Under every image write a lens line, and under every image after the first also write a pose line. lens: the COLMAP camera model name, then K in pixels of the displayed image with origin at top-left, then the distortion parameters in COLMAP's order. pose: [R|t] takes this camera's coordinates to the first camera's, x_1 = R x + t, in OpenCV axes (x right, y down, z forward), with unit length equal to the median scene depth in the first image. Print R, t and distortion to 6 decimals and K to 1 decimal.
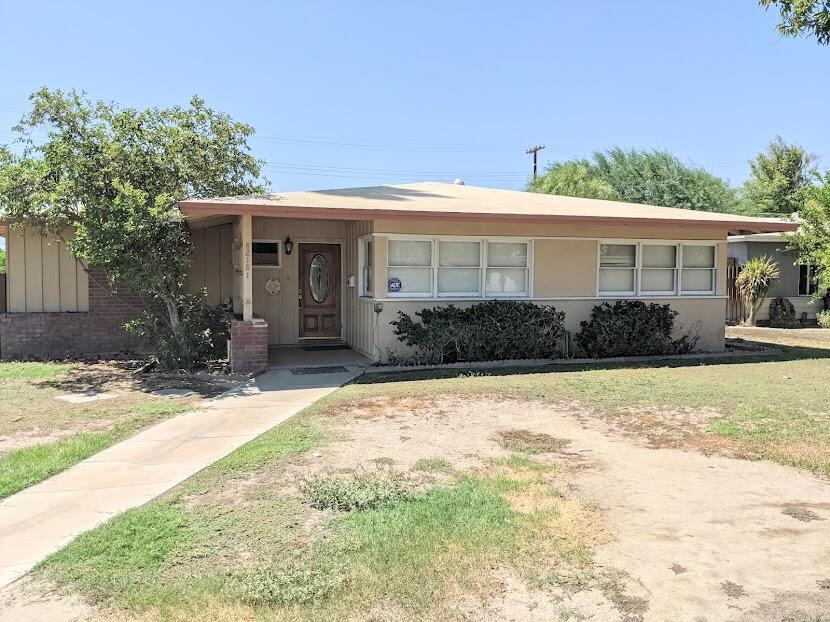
lens RADIAL K [[668.1, 0, 423.8], [0, 668.1, 309.7], [0, 0, 1]] dist [0.093321, -0.185295]
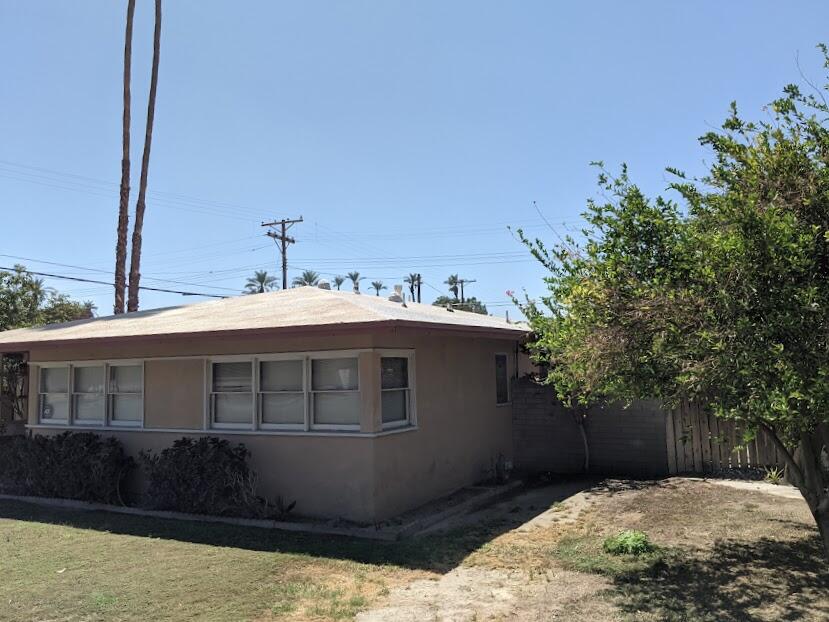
lens RADIAL K [[667.3, 0, 423.2], [0, 667.3, 309.7], [0, 0, 1]] dist [0.093321, -0.185295]
pose [[0.709849, -0.091358, -0.698404, 1.051174], [-0.030974, 0.986545, -0.160531, -0.042125], [0.703672, 0.135586, 0.697468, 0.644798]]
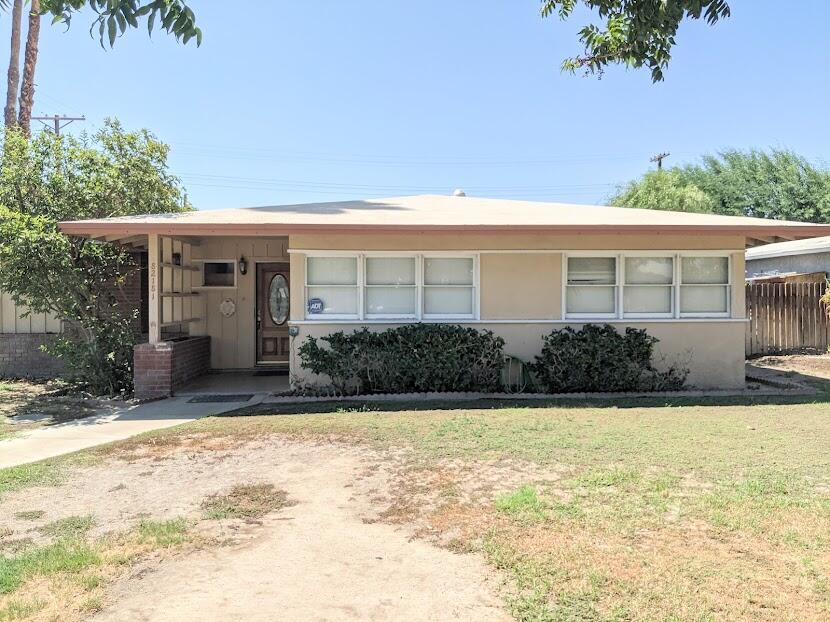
lens RADIAL K [[668.1, 0, 423.8], [0, 668.1, 309.7], [0, 0, 1]] dist [0.093321, -0.185295]
pose [[0.967872, -0.001319, -0.251442, 0.317145], [-0.006595, 0.999509, -0.030627, -0.004970], [0.251359, 0.031301, 0.967388, 0.149165]]
